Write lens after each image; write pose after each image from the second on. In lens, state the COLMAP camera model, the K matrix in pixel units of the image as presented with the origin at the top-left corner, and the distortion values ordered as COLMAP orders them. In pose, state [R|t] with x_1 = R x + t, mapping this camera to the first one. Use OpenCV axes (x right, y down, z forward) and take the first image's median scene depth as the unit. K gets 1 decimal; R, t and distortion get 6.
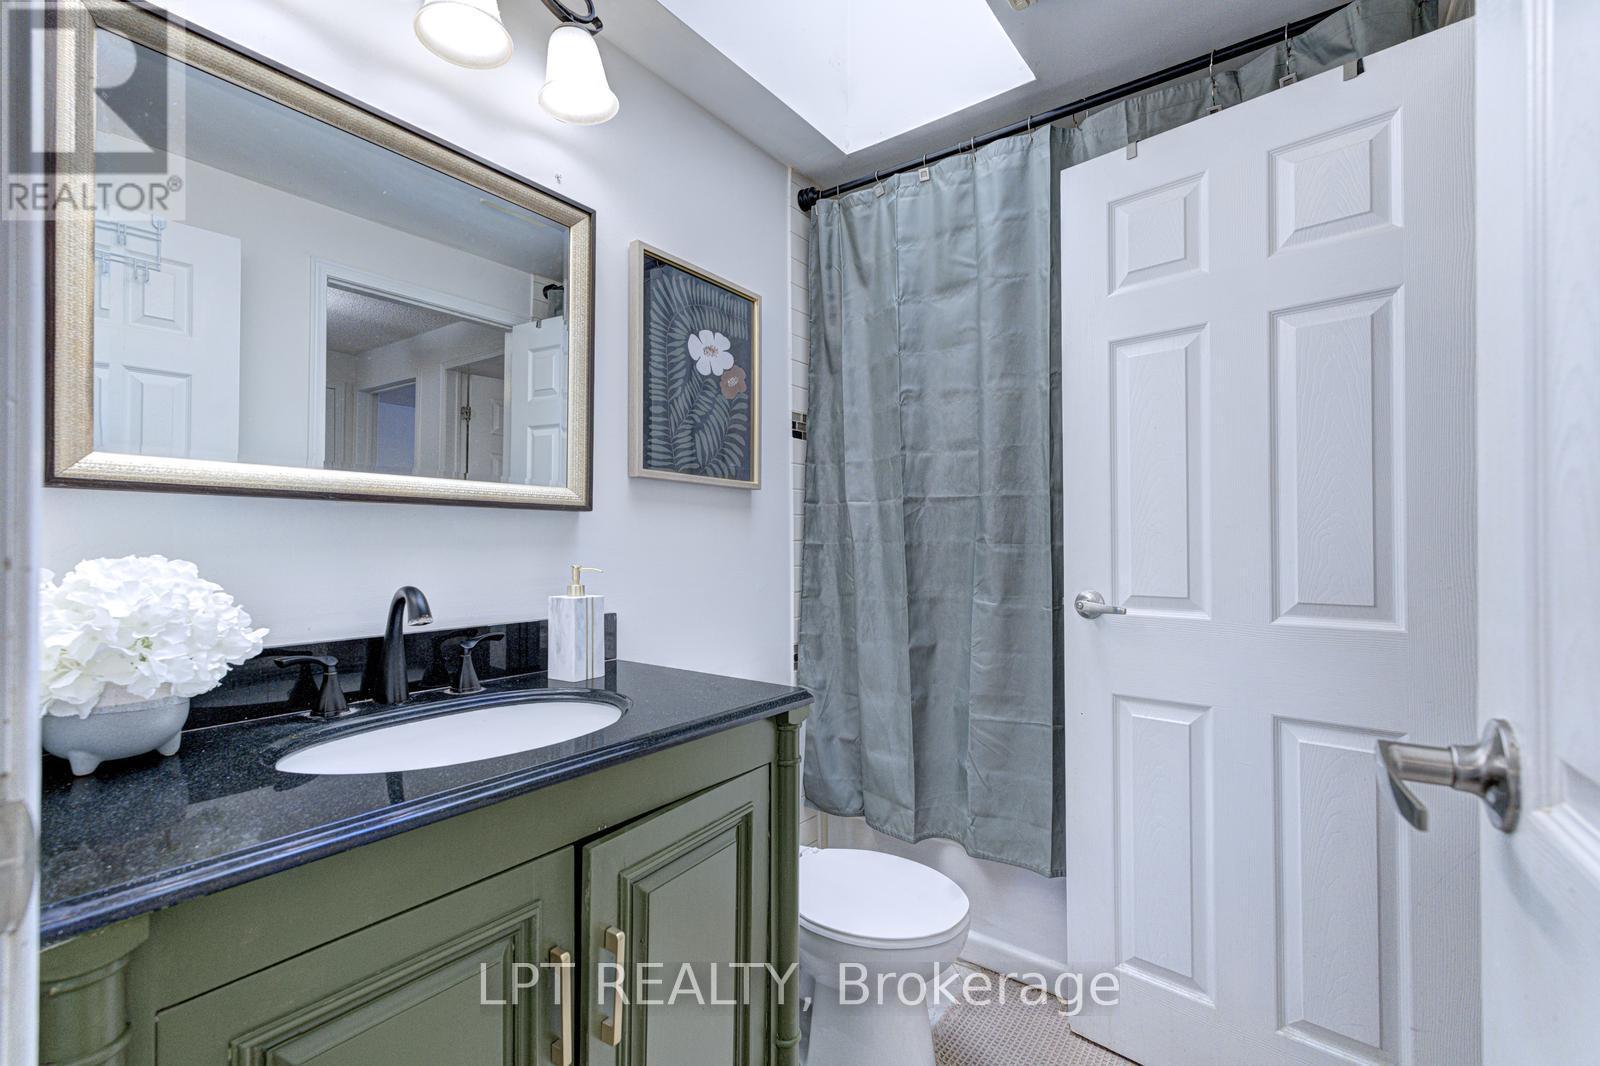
lens RADIAL K [[704.7, 0, 797.9], [0, 704.7, 536.0], [0, 0, 1]] dist [0.000272, 0.000409]
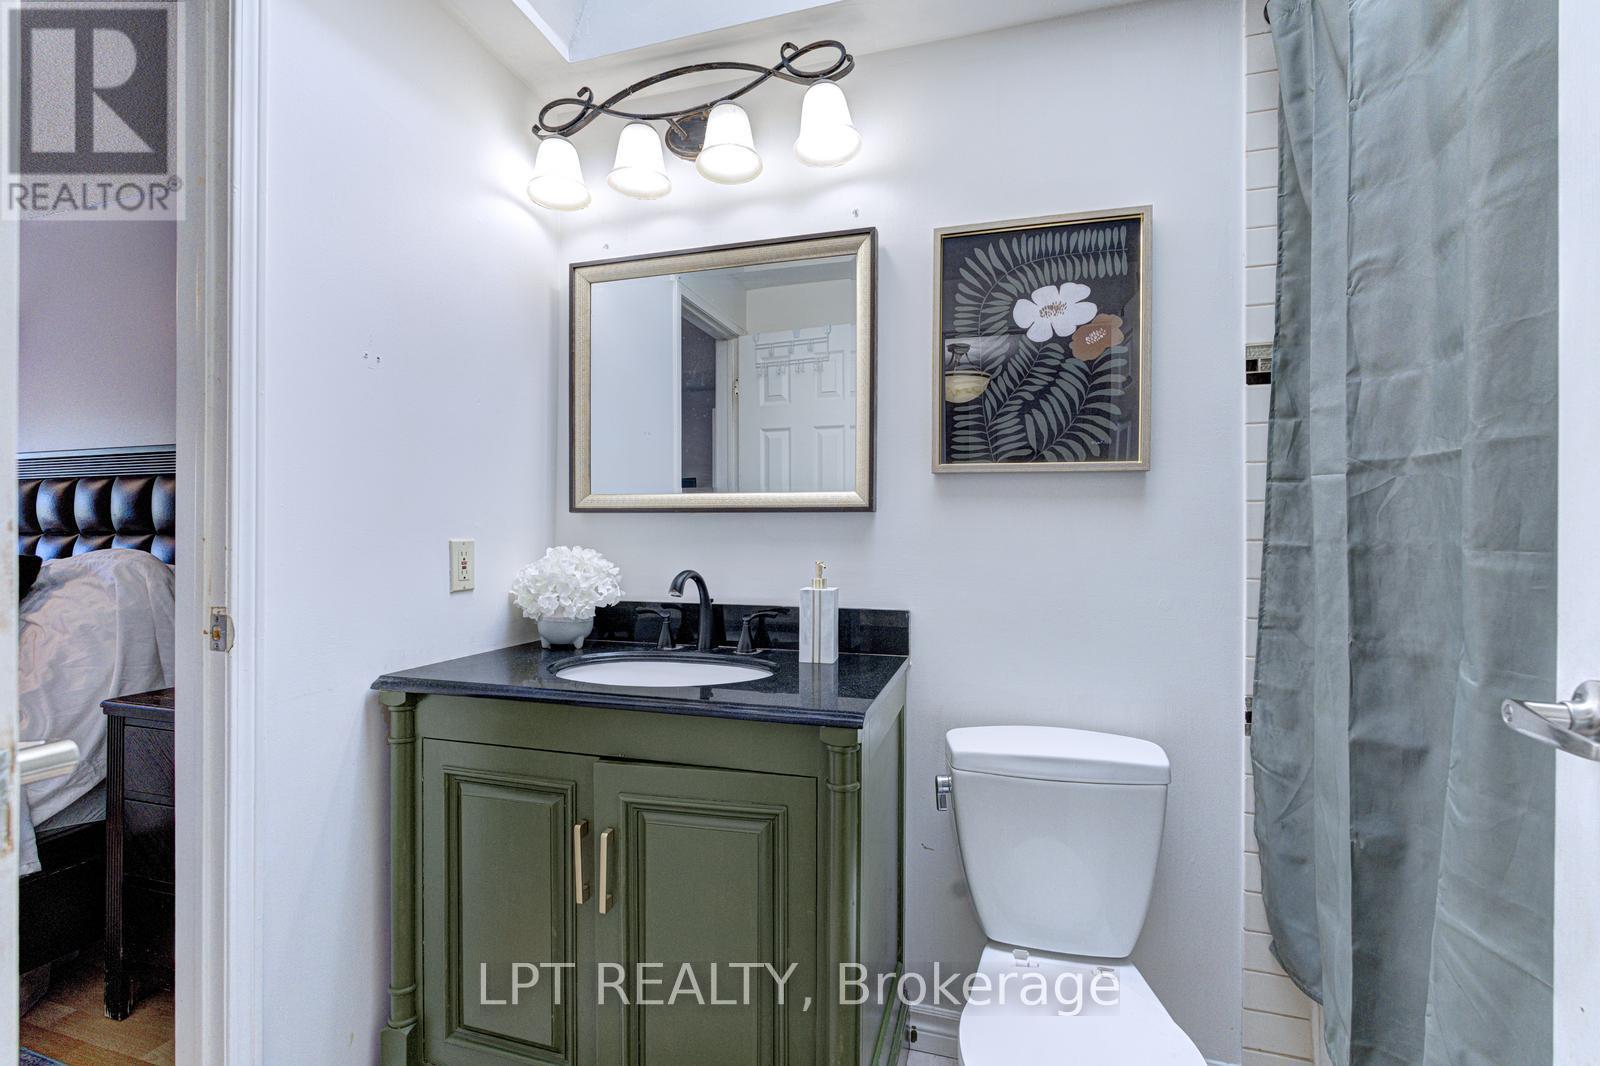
lens RADIAL K [[704.7, 0, 797.9], [0, 704.7, 536.0], [0, 0, 1]] dist [0.000272, 0.000409]
pose [[0.340577, 0.000445, -0.940217, 0.529099], [0.004448, 0.999988, 0.002084, -0.000588], [0.940206, -0.004892, 0.340570, 0.420392]]
